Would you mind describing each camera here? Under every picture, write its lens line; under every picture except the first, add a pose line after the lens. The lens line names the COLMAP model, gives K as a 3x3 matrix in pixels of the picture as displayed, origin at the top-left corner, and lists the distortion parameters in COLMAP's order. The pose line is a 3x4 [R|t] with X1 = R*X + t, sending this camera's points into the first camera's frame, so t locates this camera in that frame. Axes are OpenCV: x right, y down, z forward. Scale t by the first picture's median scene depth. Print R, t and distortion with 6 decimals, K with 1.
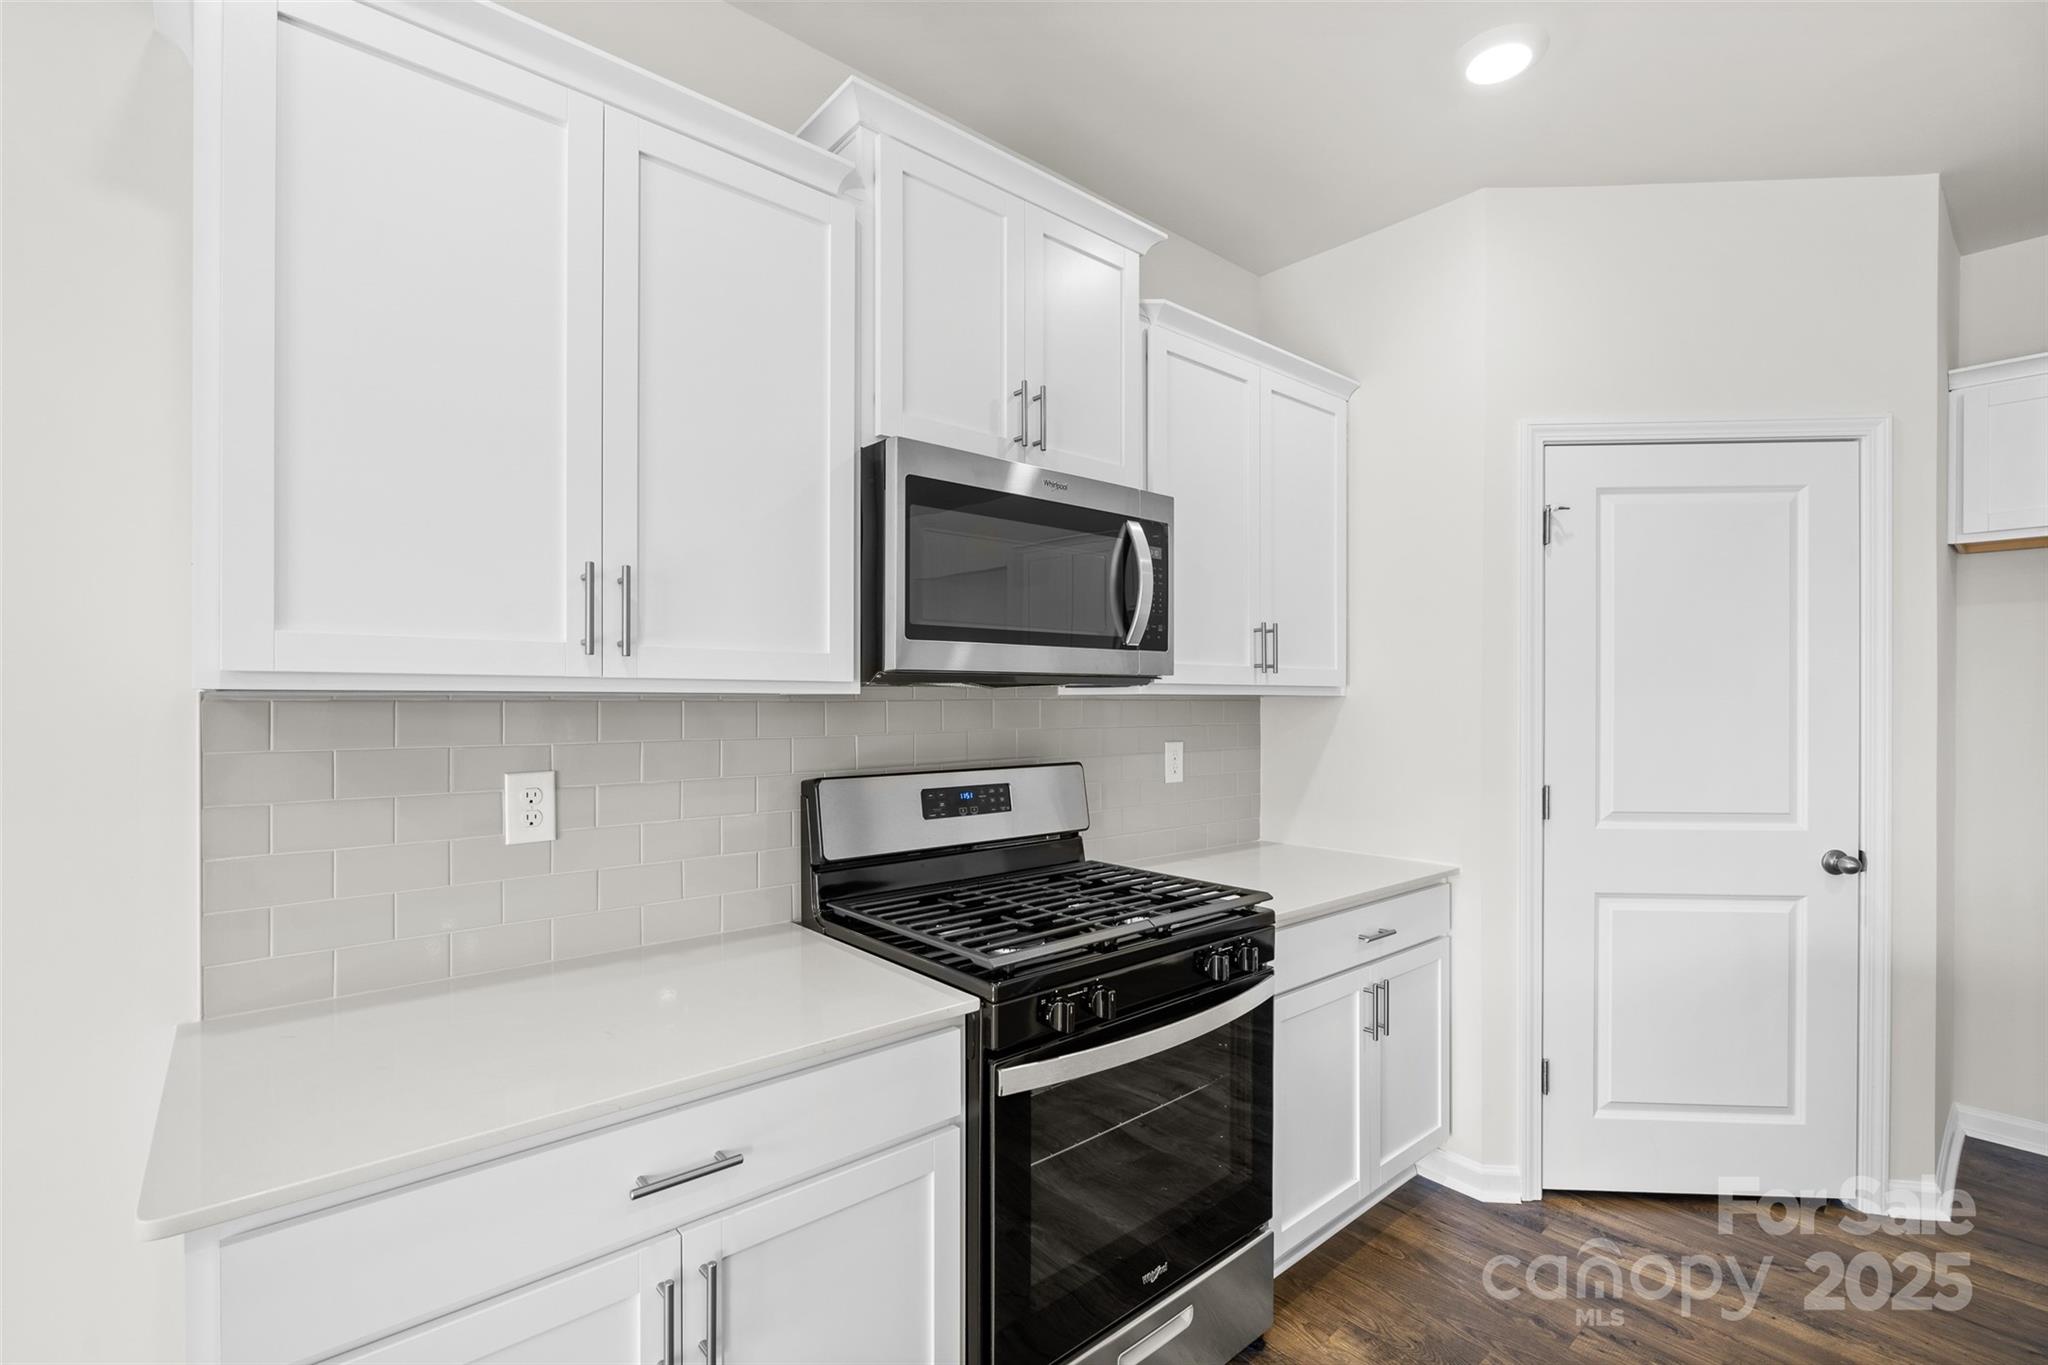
lens RADIAL K [[900.4, 0, 1032.4], [0, 900.4, 703.8], [0, 0, 1]] dist [-0.002856, -0.000063]
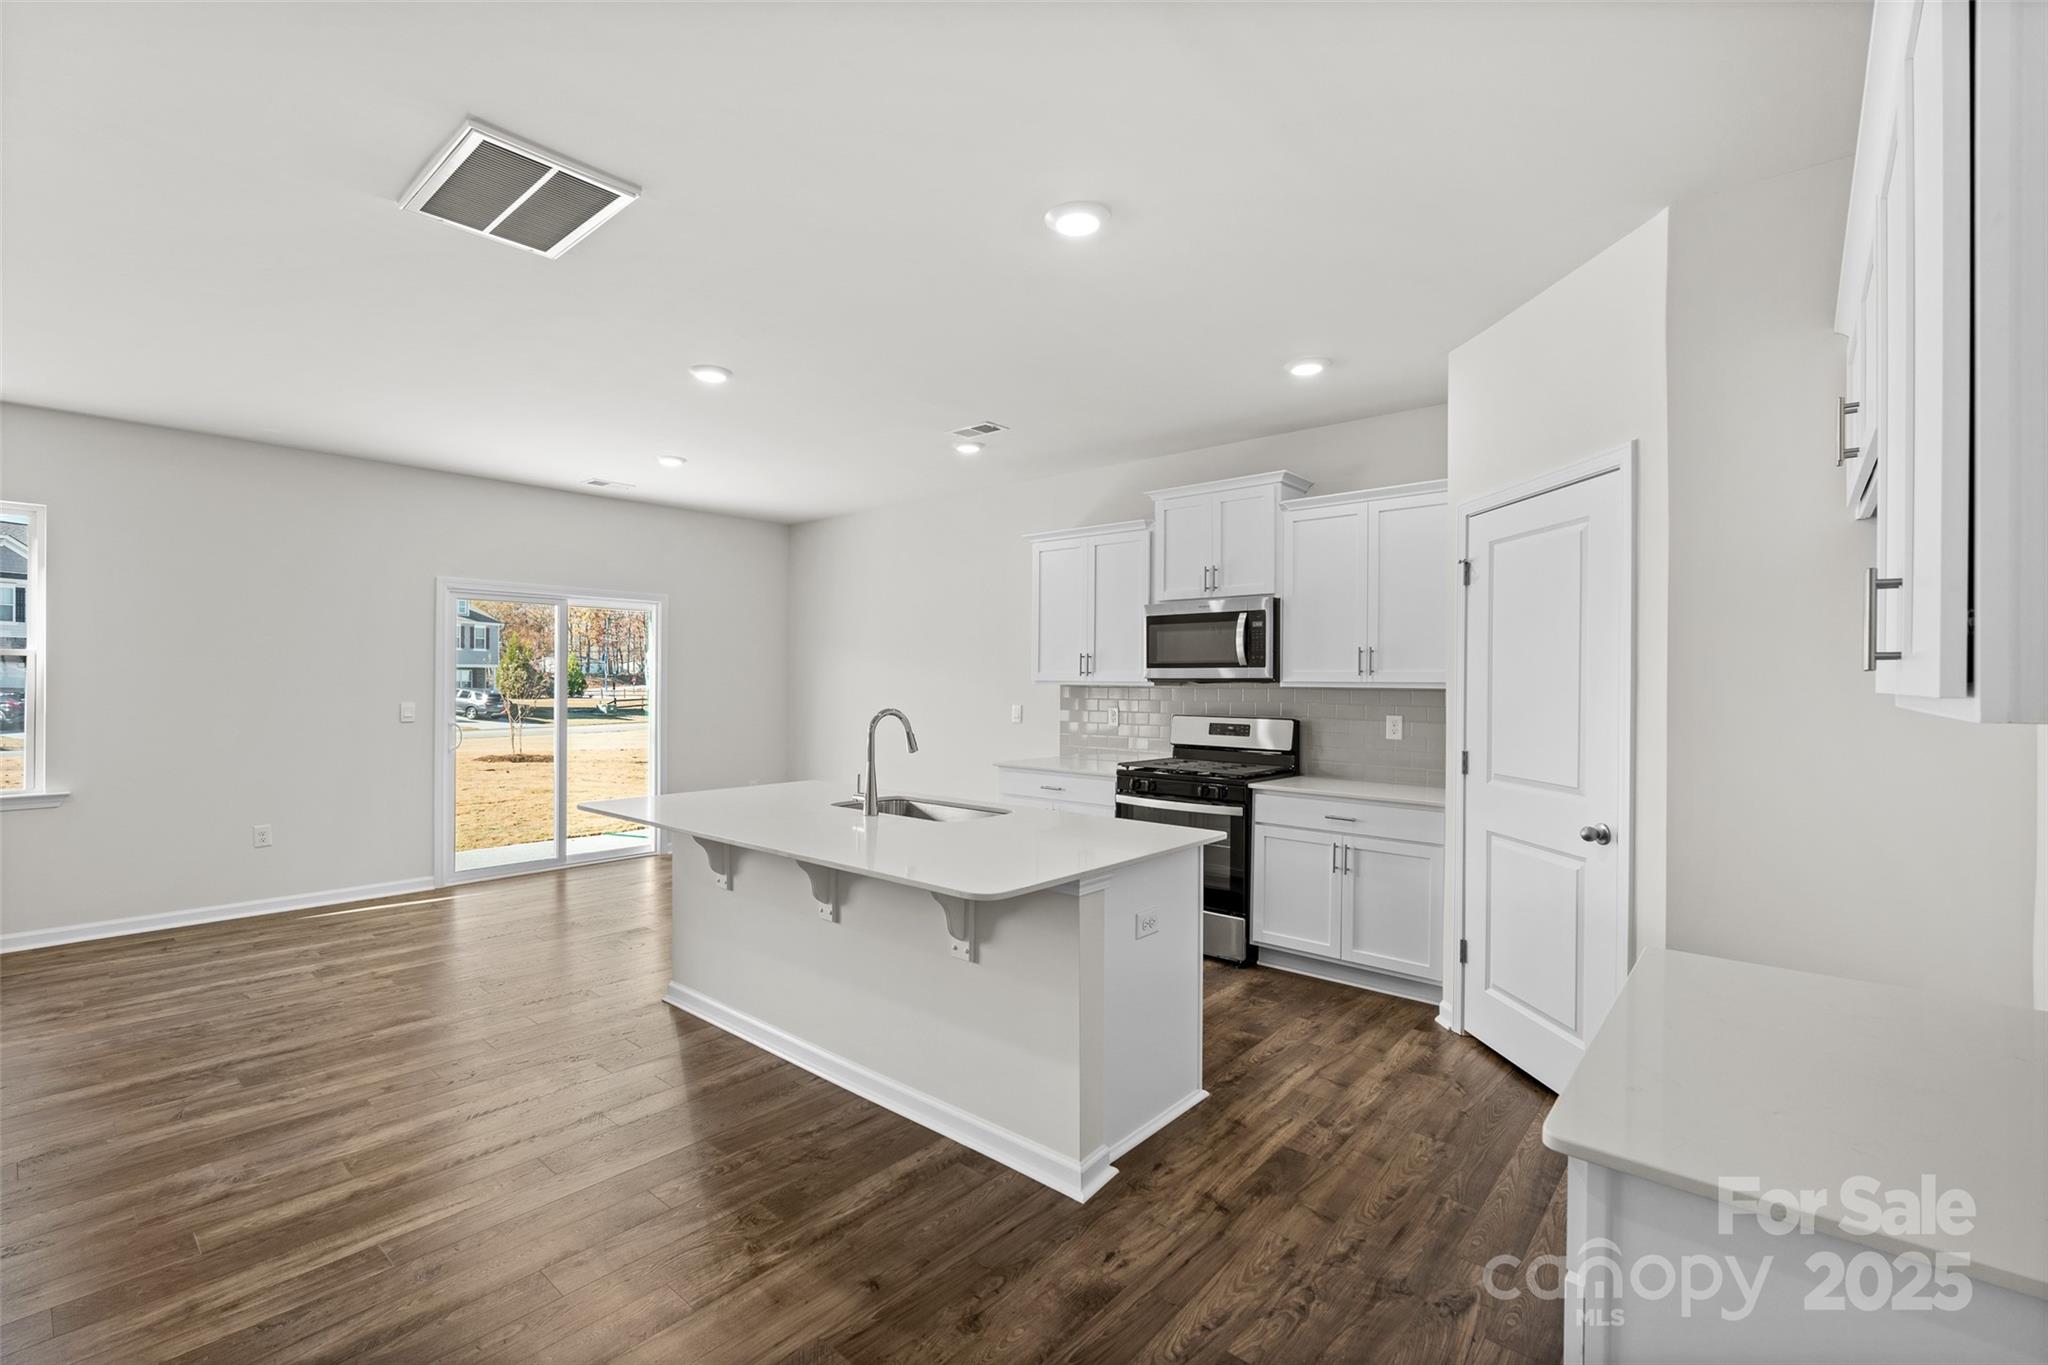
lens RADIAL K [[892.2, 0, 1024.0], [0, 892.2, 682.5], [0, 0, 1]] dist [-0.007032, -0.000617]
pose [[0.140511, 0.001488, -0.990078, 1.940470], [-0.012784, 0.999918, -0.000312, -0.010851], [0.989997, 0.012701, 0.140518, 0.091351]]
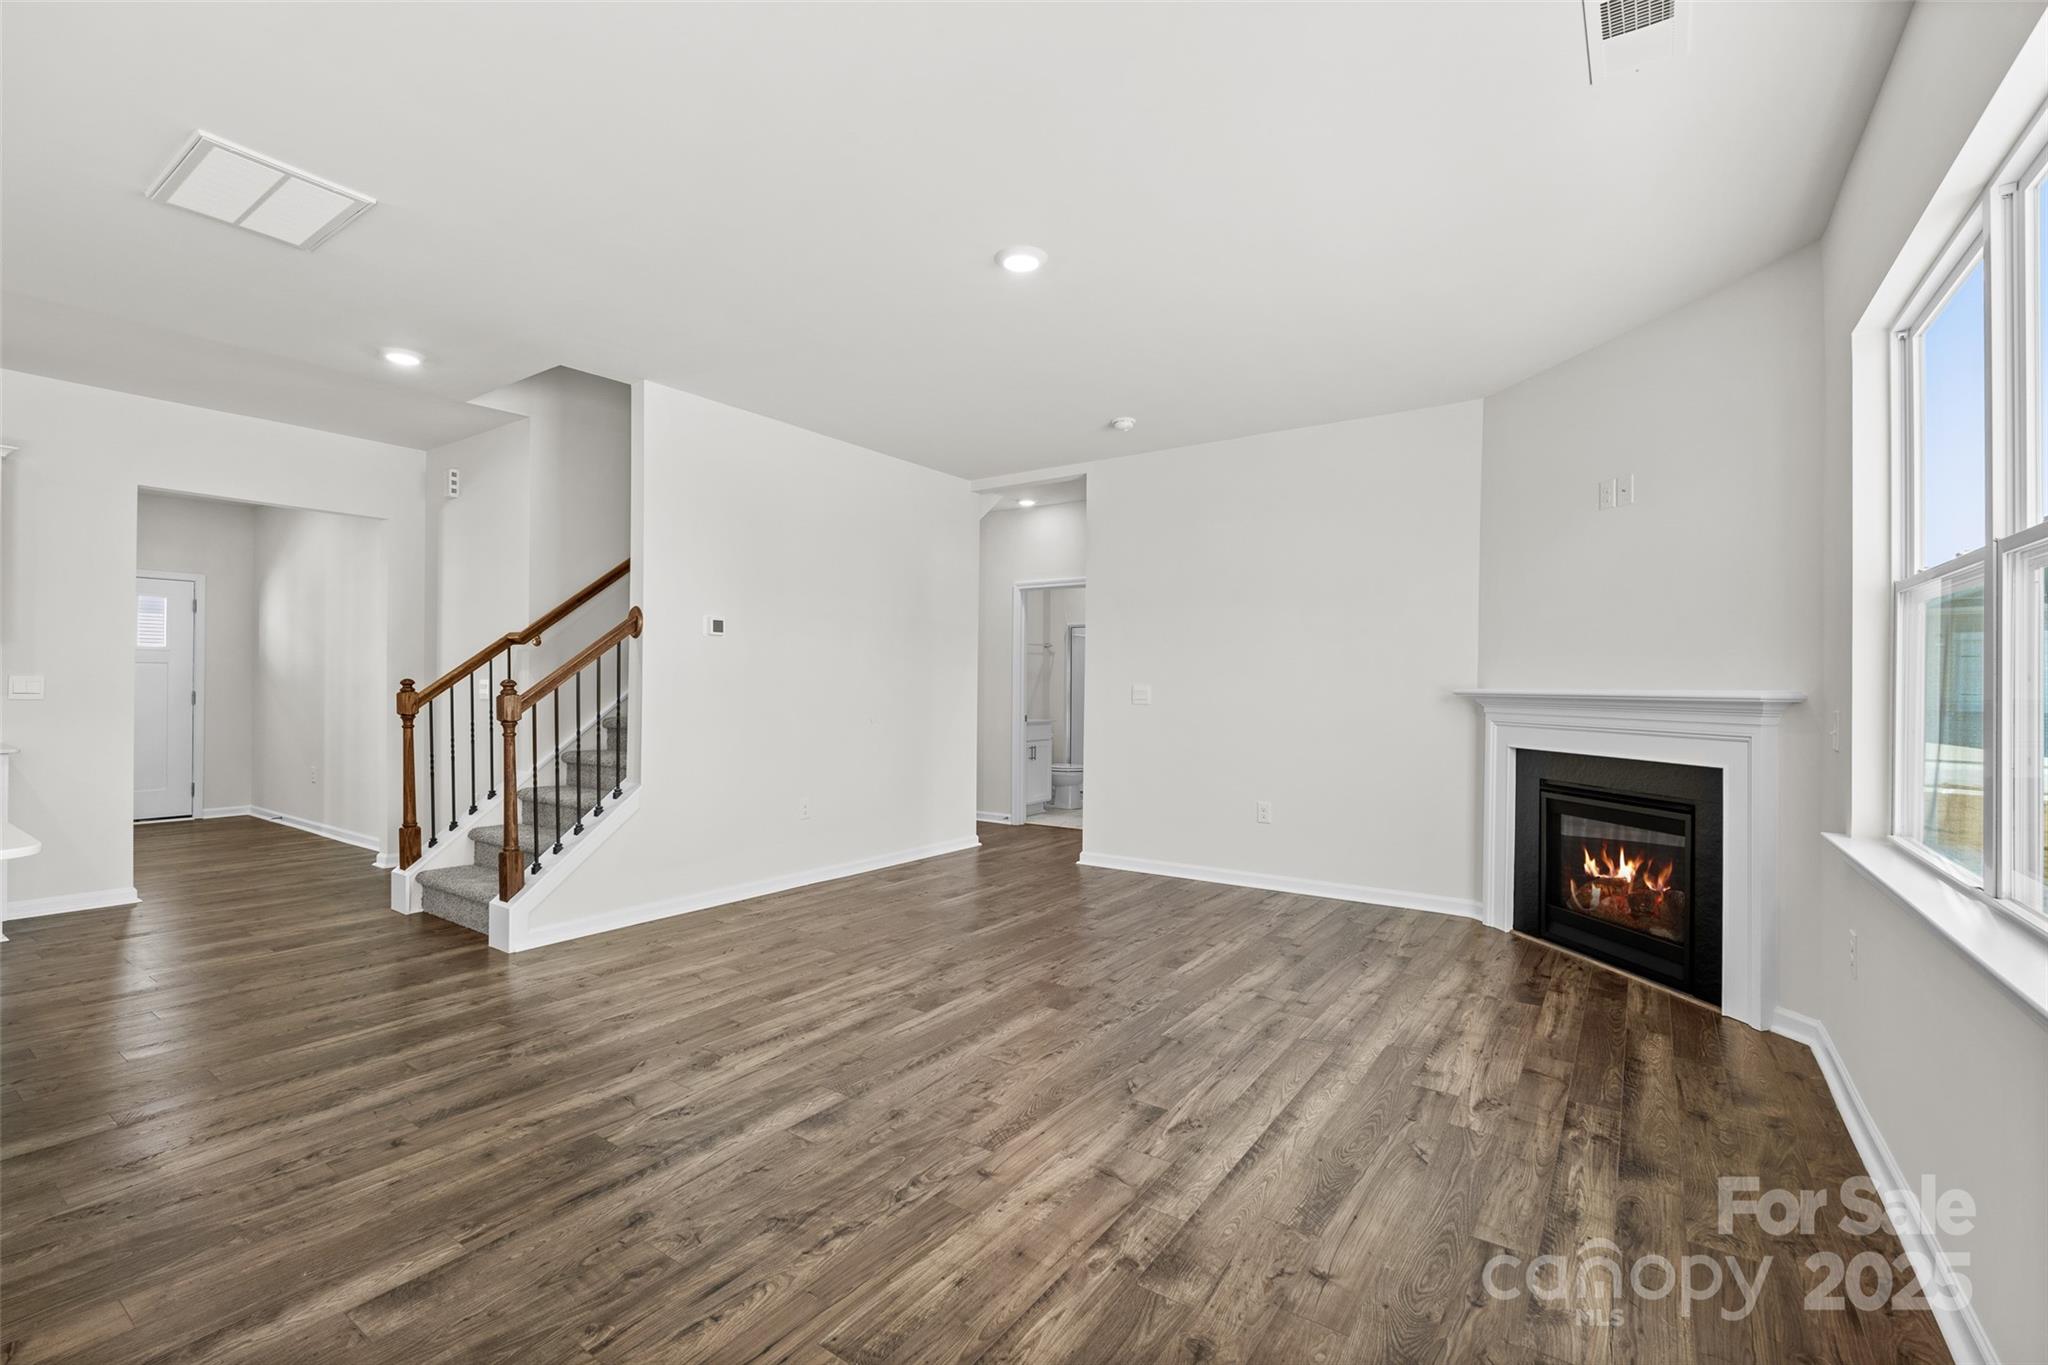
lens RADIAL K [[892.2, 0, 1024.0], [0, 892.2, 682.5], [0, 0, 1]] dist [-0.007032, -0.000617]
pose [[-0.243330, -0.000312, 0.969943, -0.542065], [-0.001644, 0.999999, -0.000091, 0.070616], [-0.969942, -0.001616, -0.243330, -1.046004]]
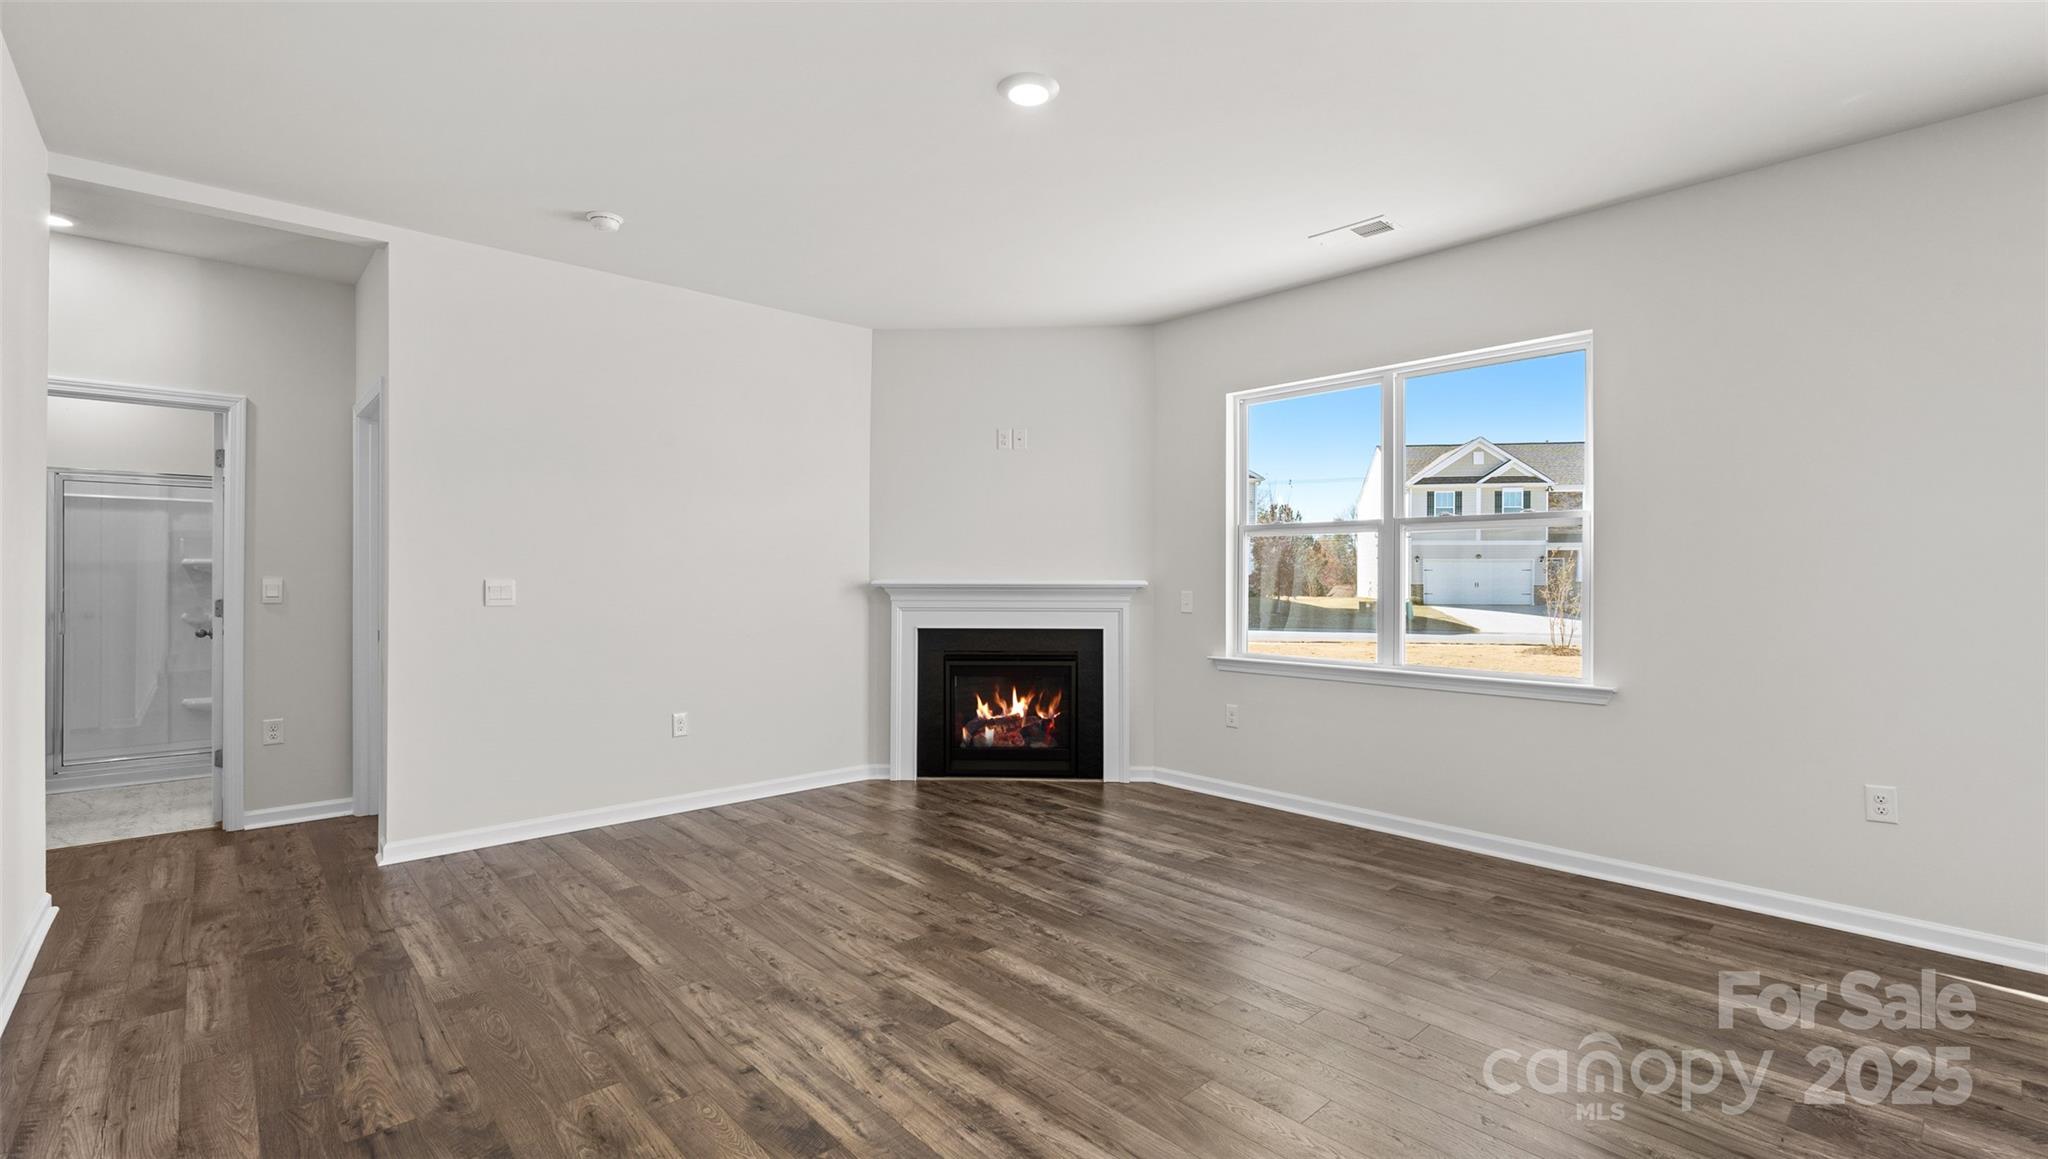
lens RADIAL K [[898.9, 0, 1026.1], [0, 898.9, 574.2], [0, 0, 1]] dist [-0.006712, -0.000123]
pose [[-0.999680, -0.003900, -0.024986, 0.783330], [-0.003953, 0.999990, 0.002089, 0.061122], [0.024978, 0.002188, -0.999686, -0.193632]]
